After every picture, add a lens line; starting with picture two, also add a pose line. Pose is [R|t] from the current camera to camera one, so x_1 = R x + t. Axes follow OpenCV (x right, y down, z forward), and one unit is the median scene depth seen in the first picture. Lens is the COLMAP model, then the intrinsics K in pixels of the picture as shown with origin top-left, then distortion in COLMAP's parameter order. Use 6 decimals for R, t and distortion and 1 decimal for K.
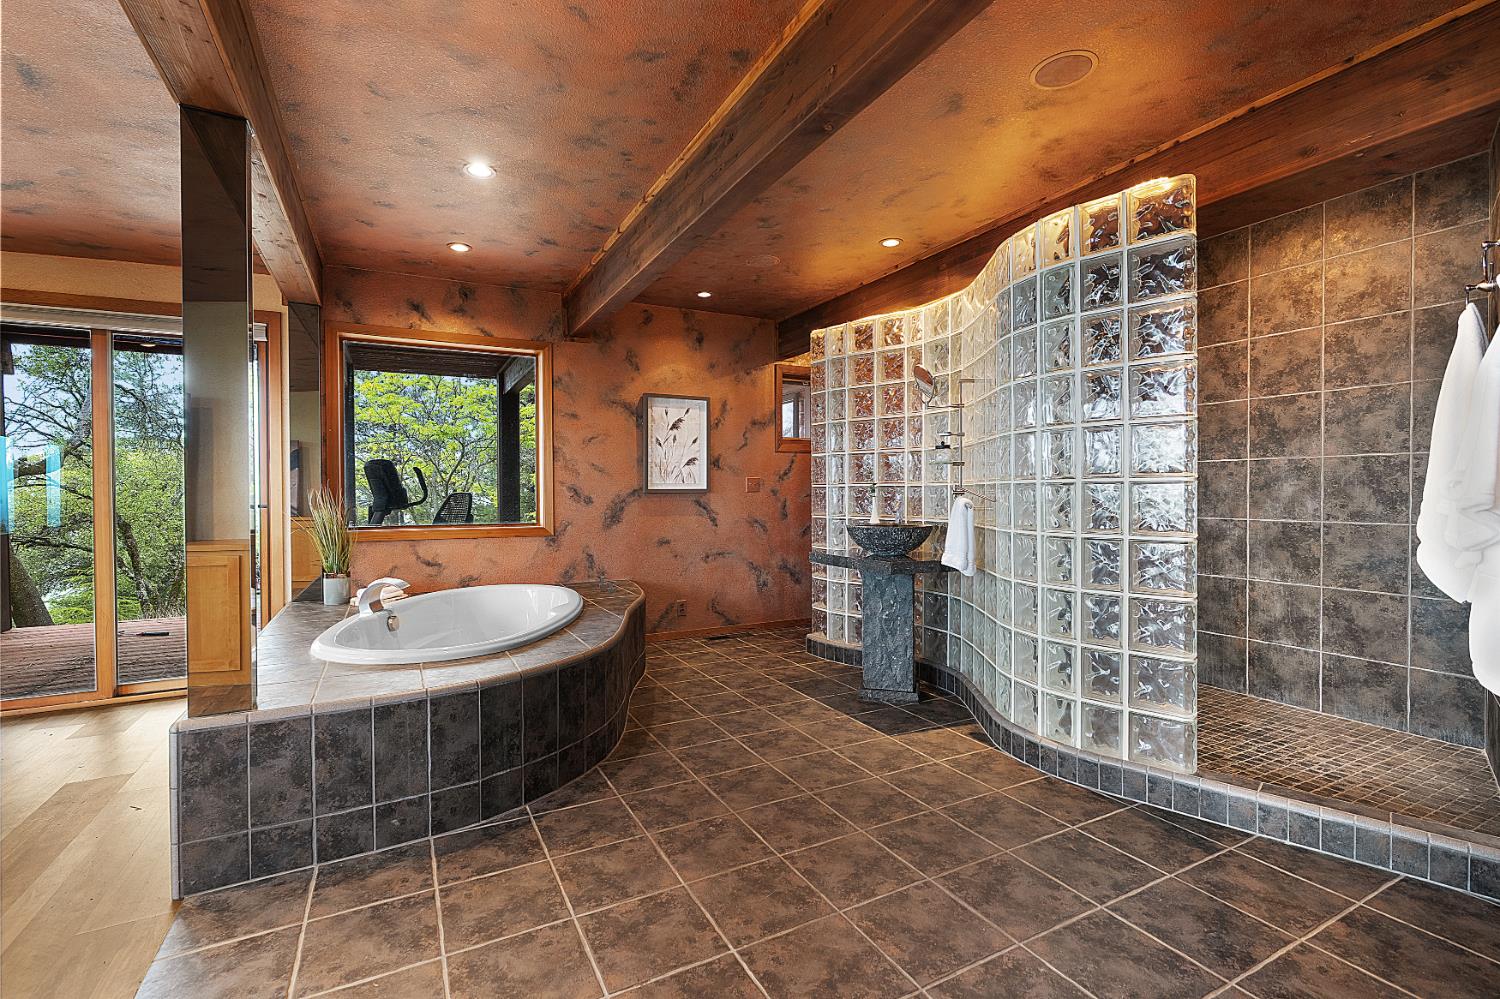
lens RADIAL K [[672.3, 0, 744.9], [0, 672.3, 498.3], [0, 0, 1]] dist [-0.000233, 0.001043]
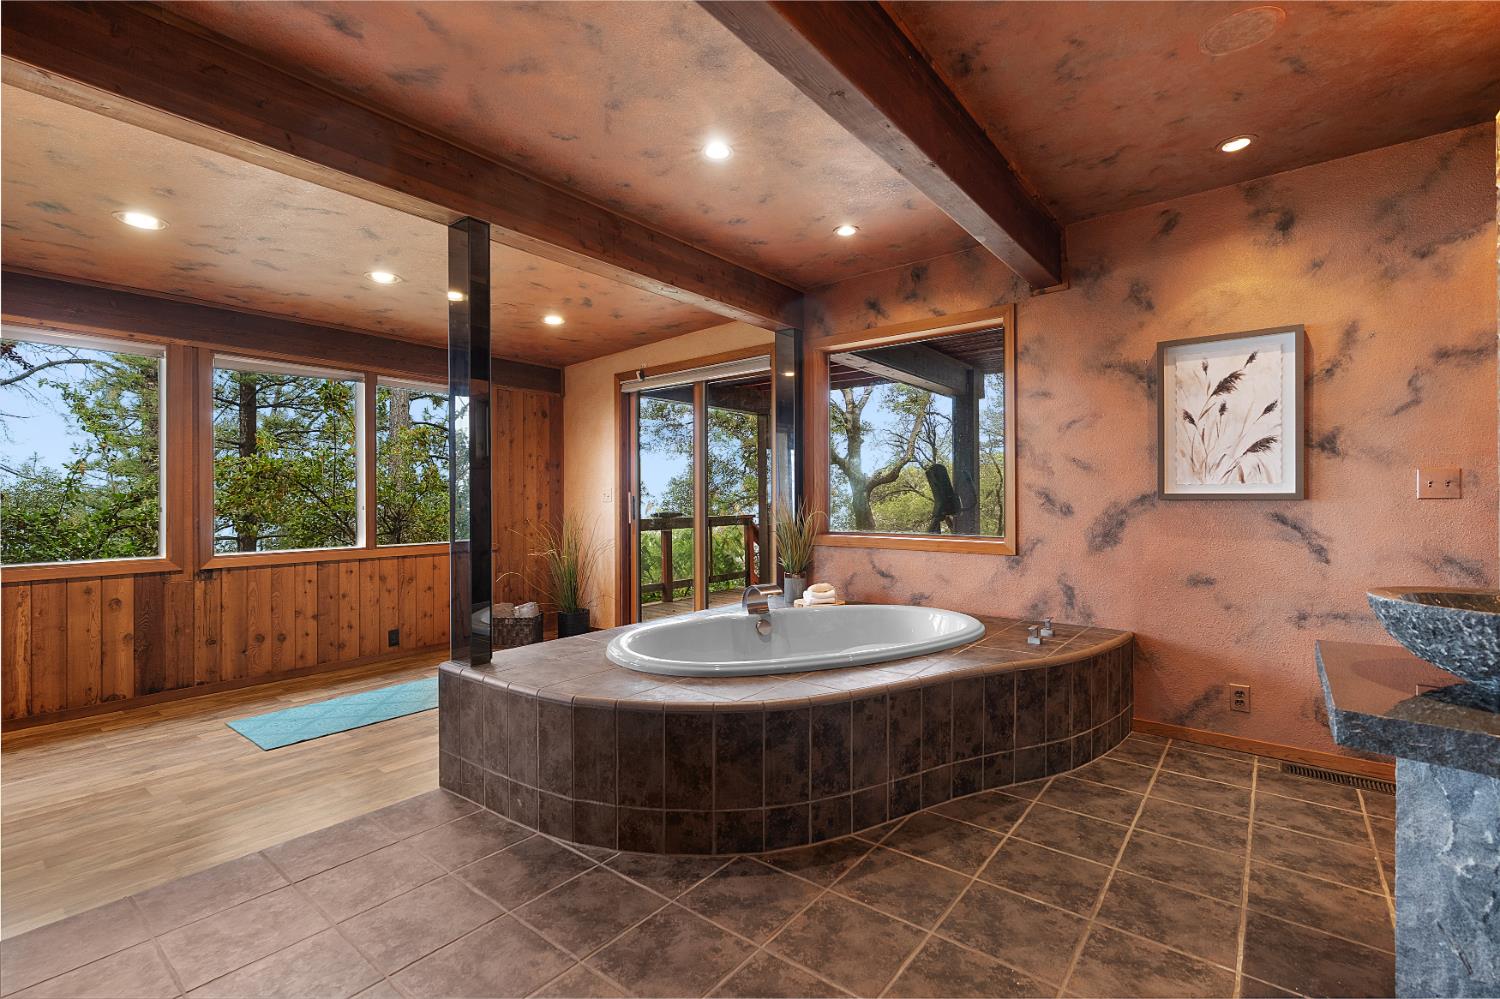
lens RADIAL K [[672.3, 0, 746.6], [0, 672.3, 497.8], [0, 0, 1]] dist [-0.000233, 0.001043]
pose [[0.406227, 0.002059, -0.913770, 0.299390], [-0.008068, 0.999967, -0.001333, -0.006653], [0.913737, 0.007914, 0.406230, 0.425799]]
